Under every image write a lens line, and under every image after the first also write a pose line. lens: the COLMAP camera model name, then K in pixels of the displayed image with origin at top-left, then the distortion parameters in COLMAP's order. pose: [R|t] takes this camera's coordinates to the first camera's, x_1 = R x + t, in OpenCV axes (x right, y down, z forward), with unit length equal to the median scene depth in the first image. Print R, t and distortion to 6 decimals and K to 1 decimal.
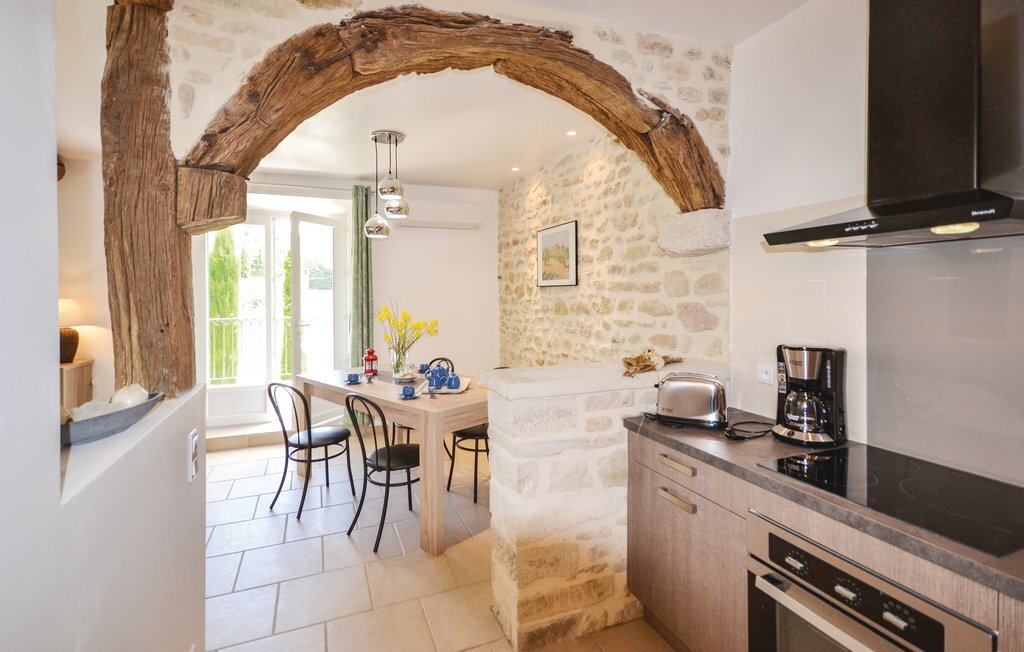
lens RADIAL K [[484.9, 0, 509.9], [0, 484.9, 296.3], [0, 0, 1]] dist [-0.001034, -0.000291]
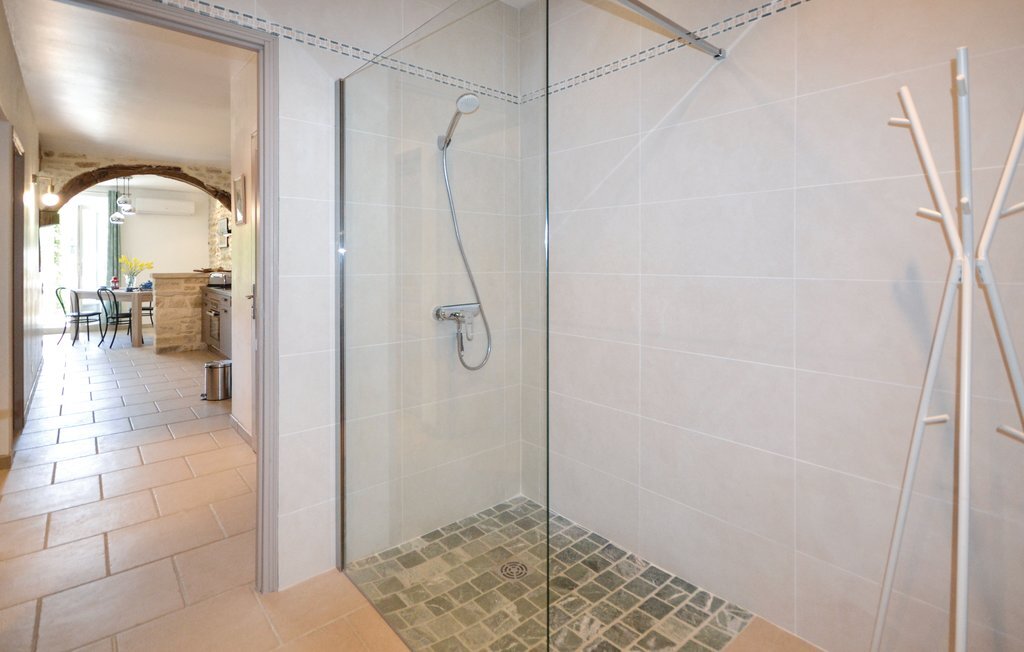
lens RADIAL K [[506.3, 0, 553.4], [0, 506.3, 265.3], [0, 0, 1]] dist [0.000534, -0.020058]
pose [[0.929170, 0.001961, 0.369648, 0.778640], [-0.000915, 0.999995, -0.003004, 0.077340], [-0.369652, 0.002453, 0.929167, -1.968974]]
